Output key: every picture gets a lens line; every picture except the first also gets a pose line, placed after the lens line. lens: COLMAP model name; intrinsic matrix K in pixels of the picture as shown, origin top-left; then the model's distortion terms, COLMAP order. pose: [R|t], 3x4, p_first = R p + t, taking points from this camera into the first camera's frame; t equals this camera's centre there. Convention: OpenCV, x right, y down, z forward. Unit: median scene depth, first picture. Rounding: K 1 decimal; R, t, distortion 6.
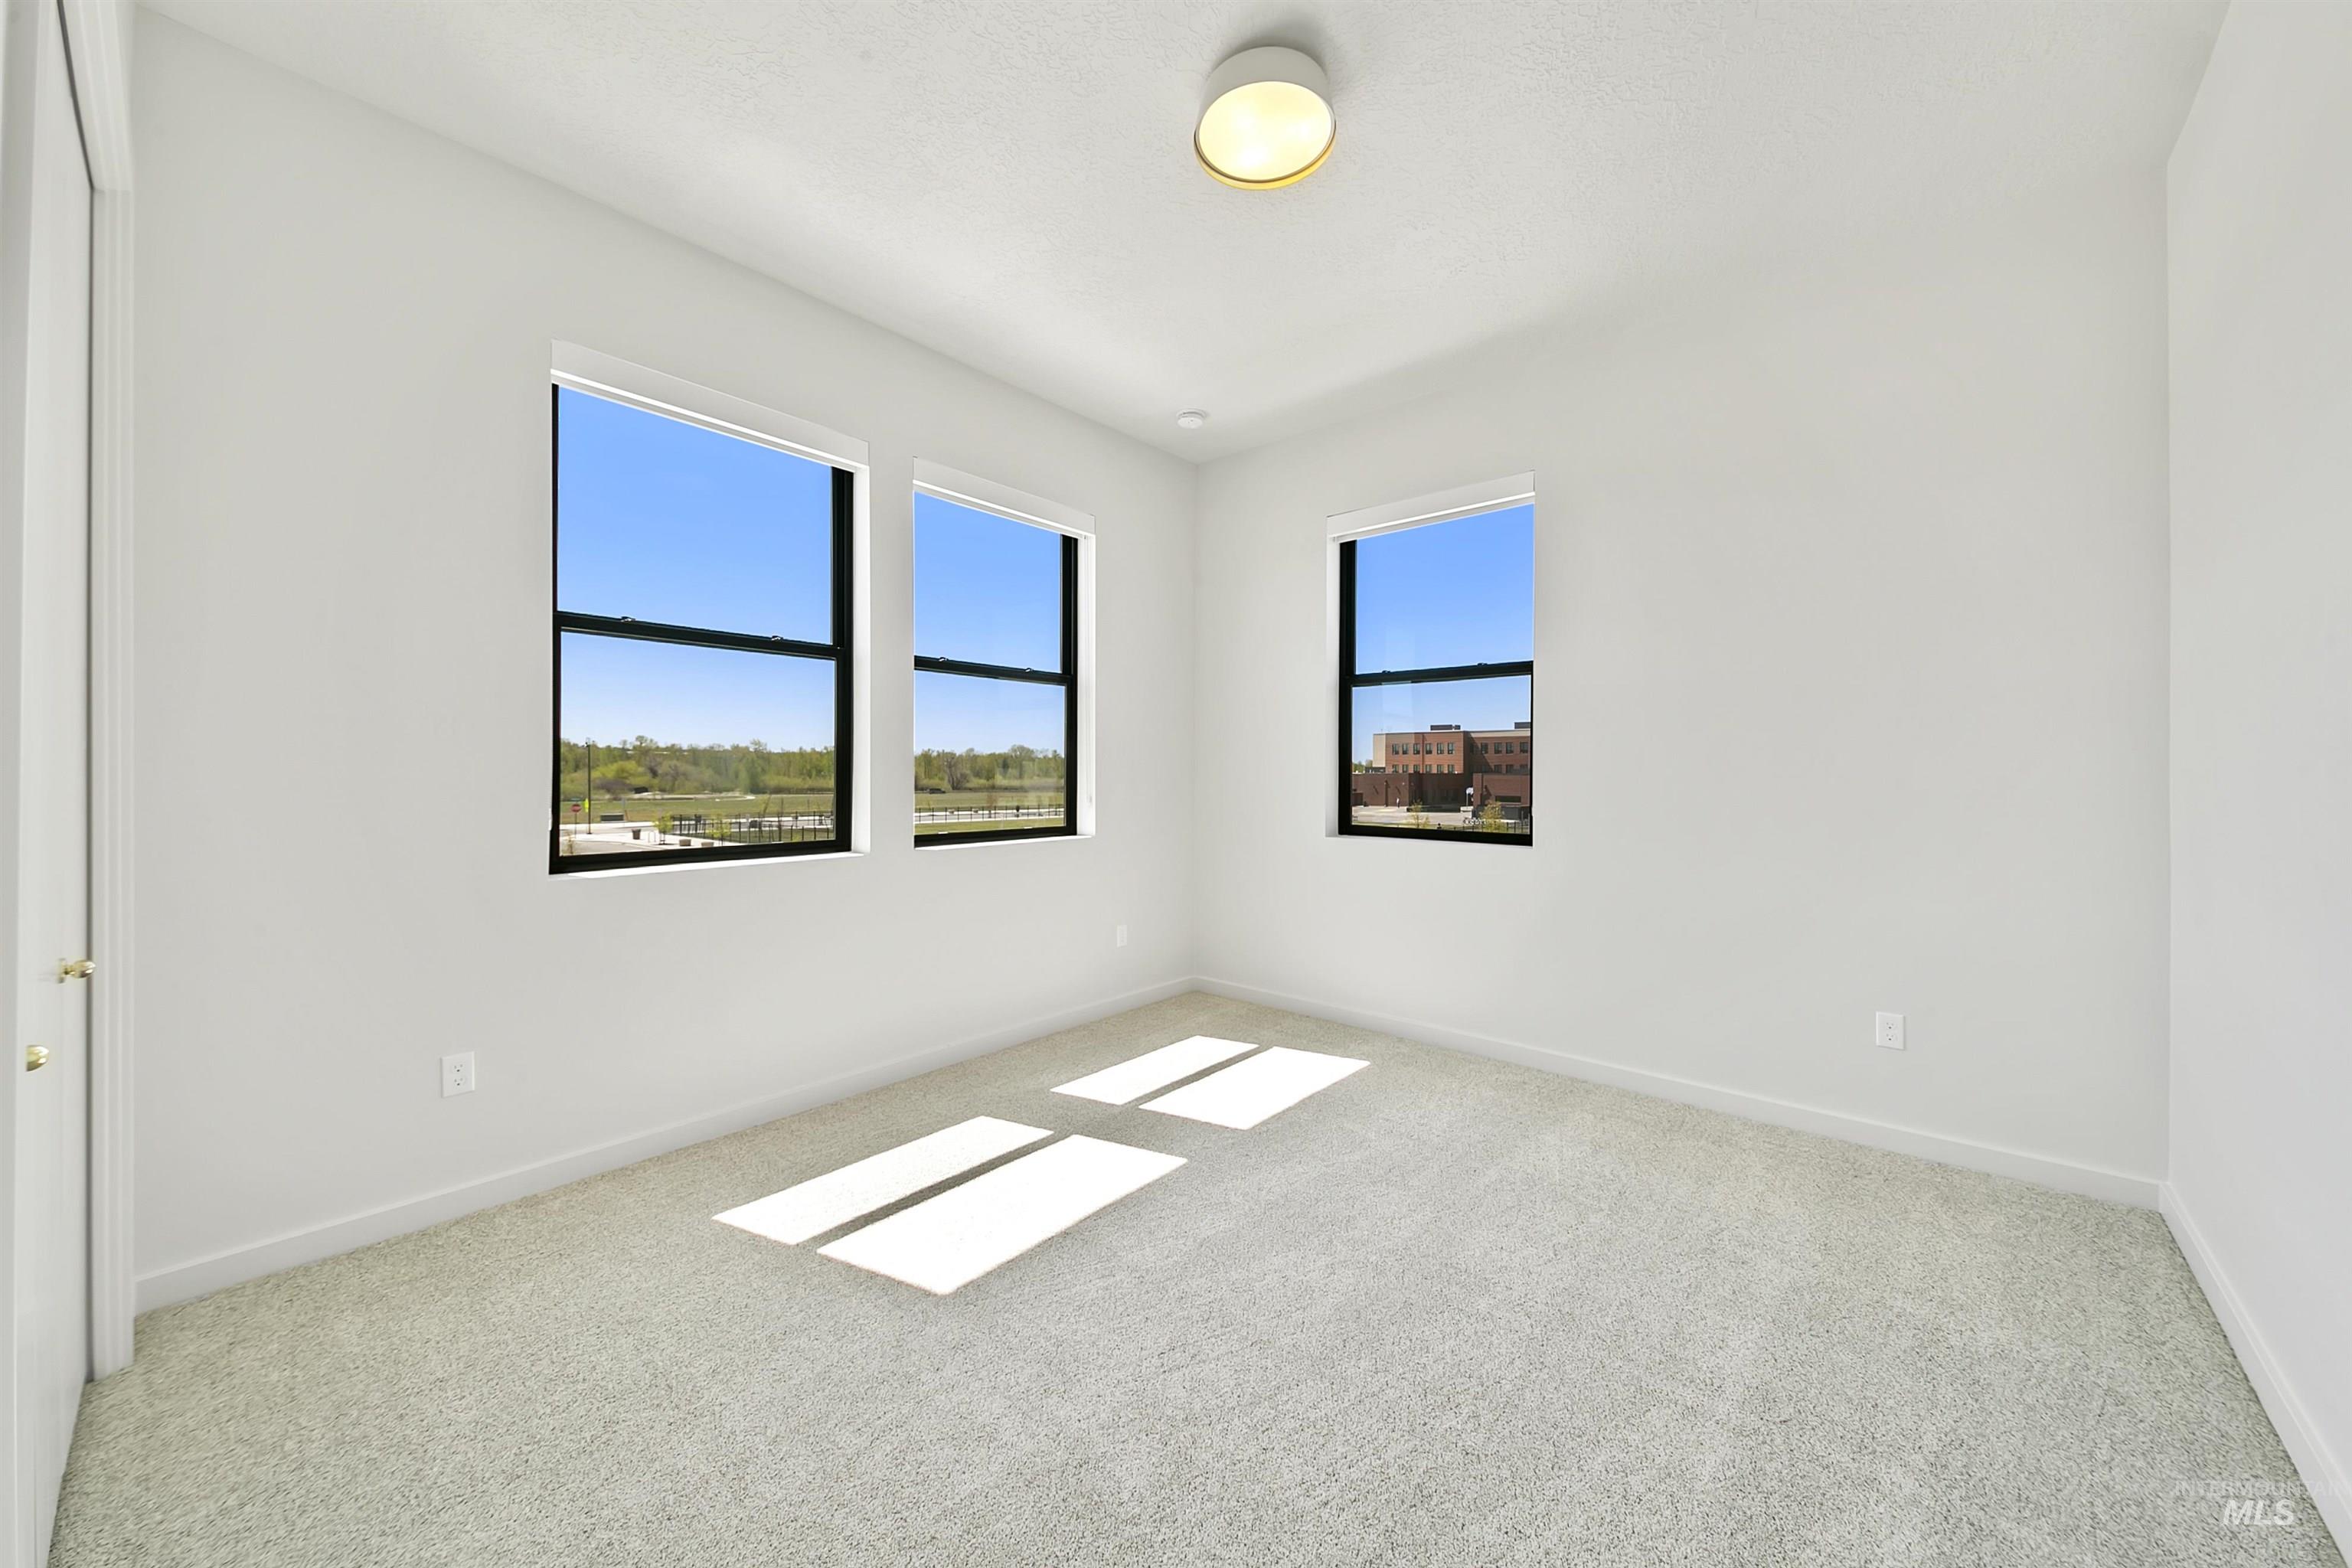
lens RADIAL K [[847.6, 0, 1181.4], [0, 847.6, 794.9], [0, 0, 1]] dist [0.000738, -0.000086]
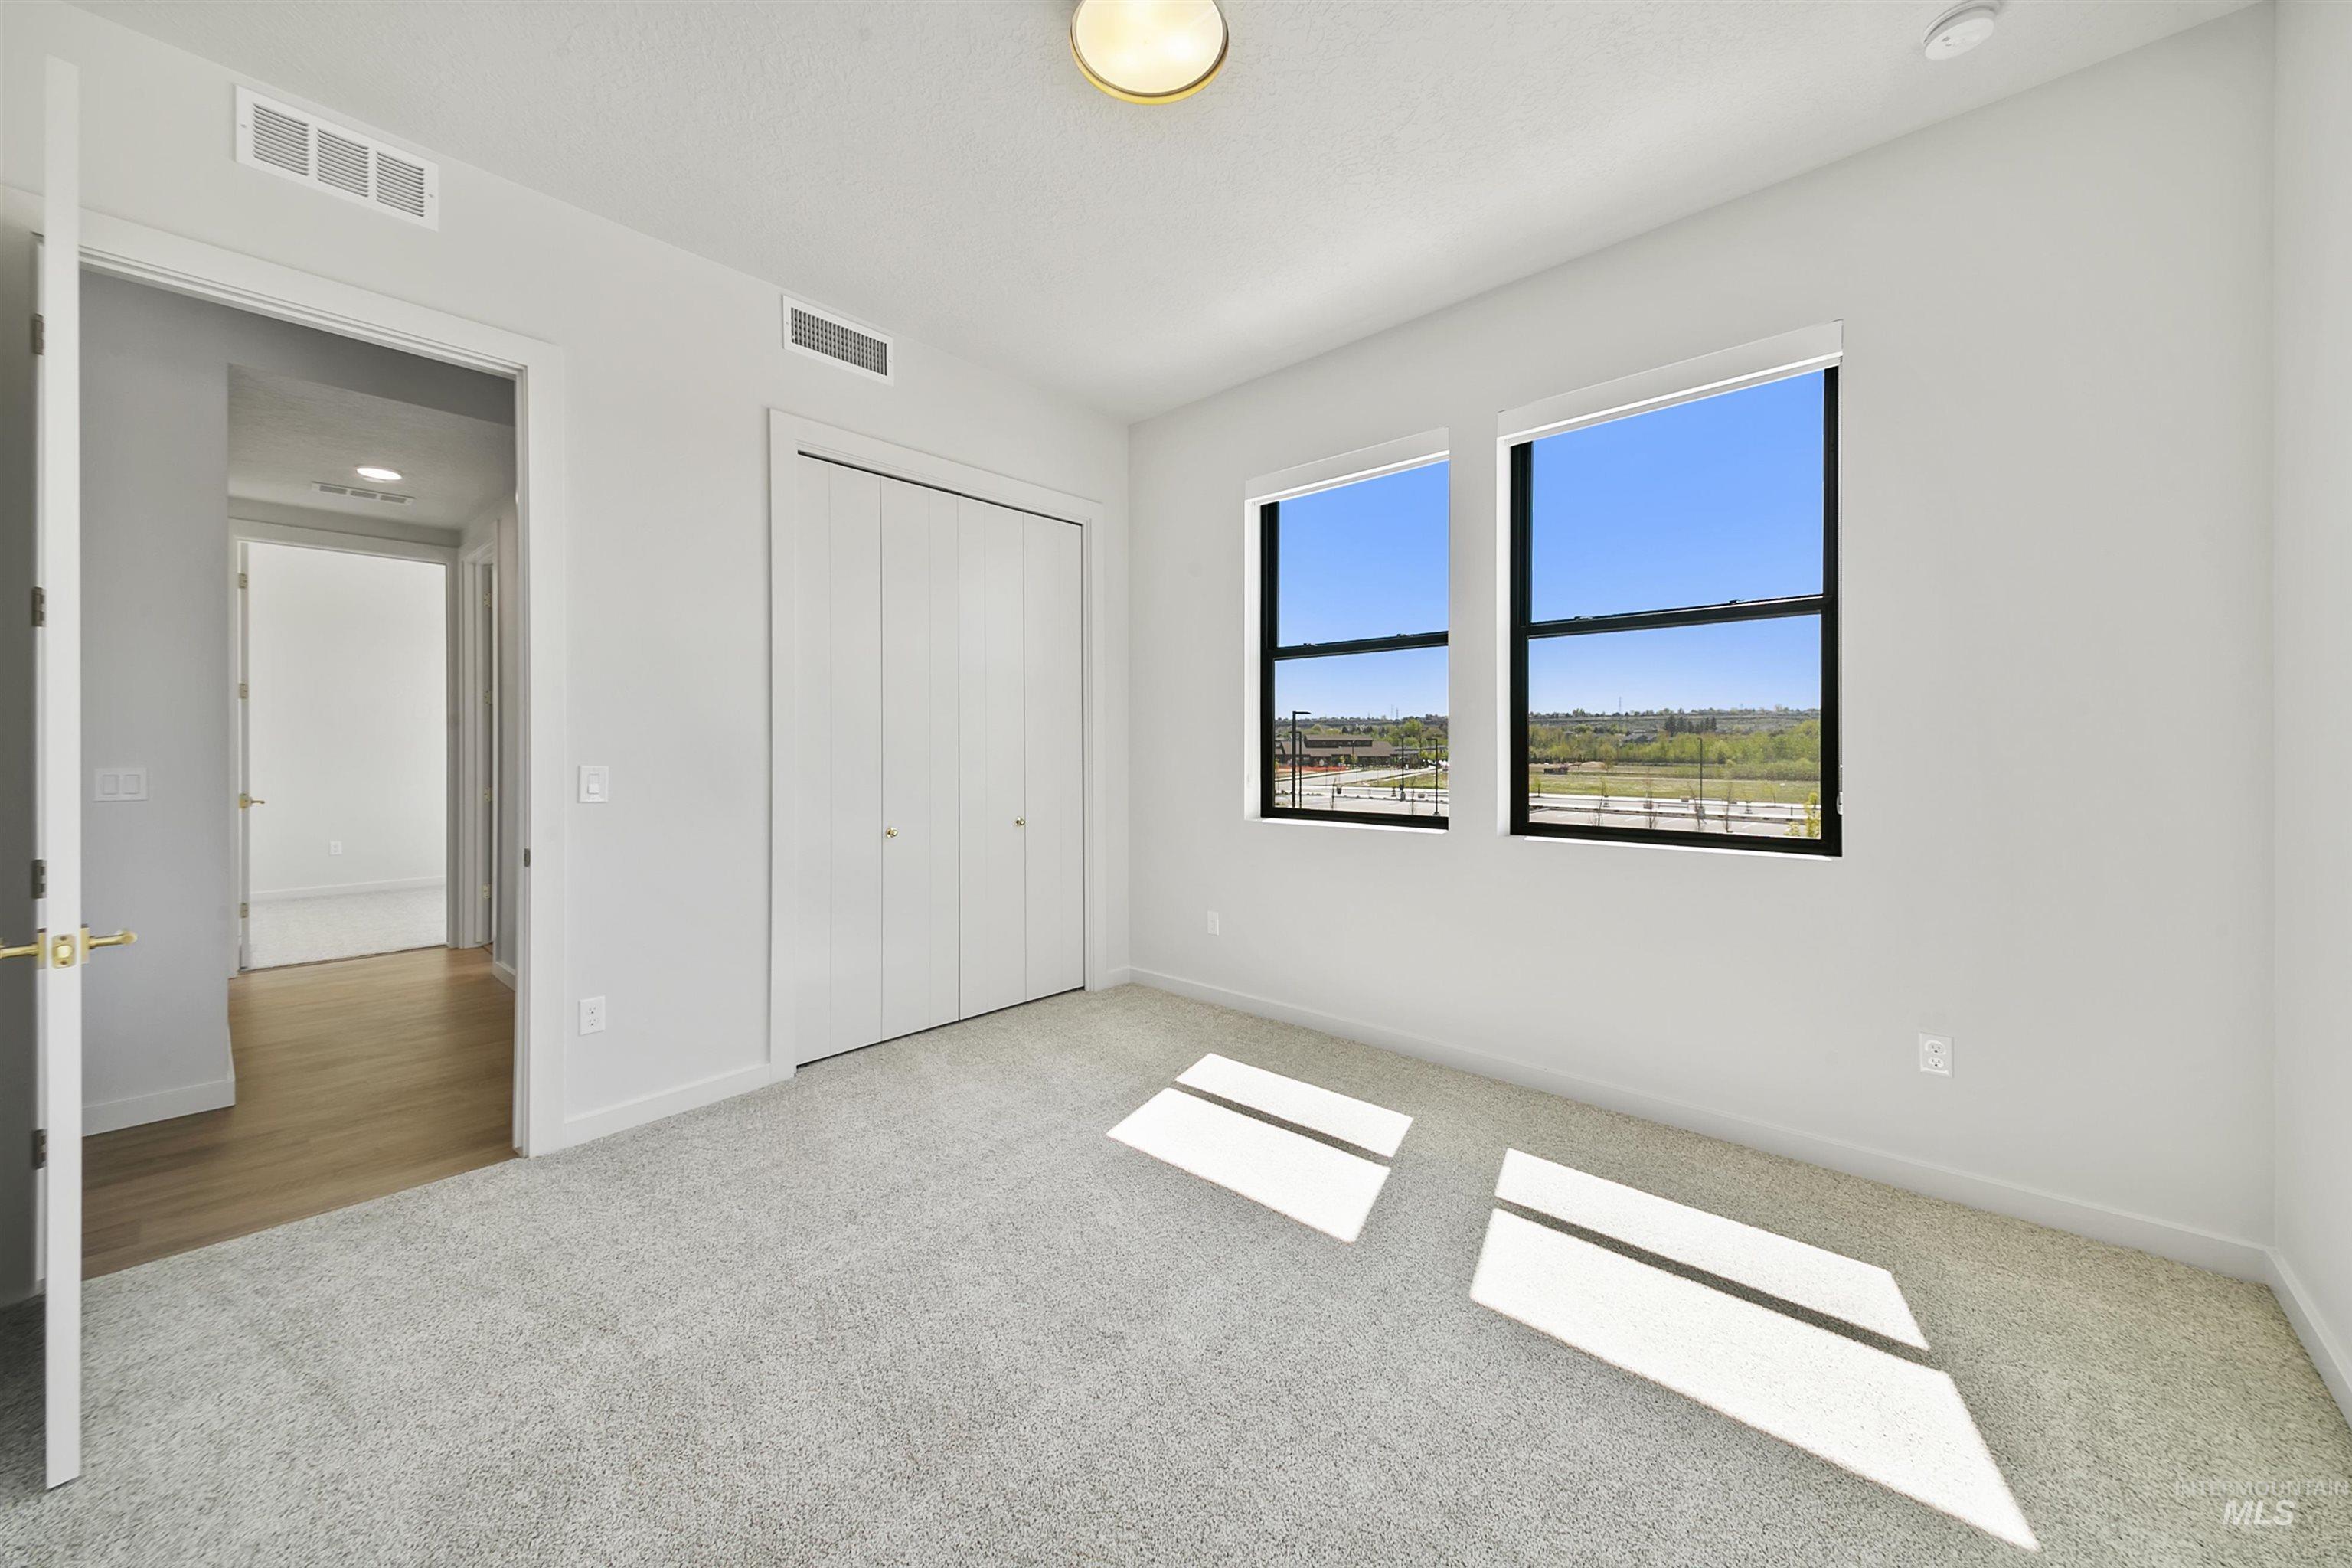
lens RADIAL K [[847.6, 0, 1181.4], [0, 847.6, 794.9], [0, 0, 1]] dist [0.000738, -0.000086]
pose [[-0.060887, 0.055919, -0.996577, 0.696908], [-0.002625, 0.998417, 0.056183, -0.041697], [0.998141, 0.006037, -0.060644, 0.758101]]
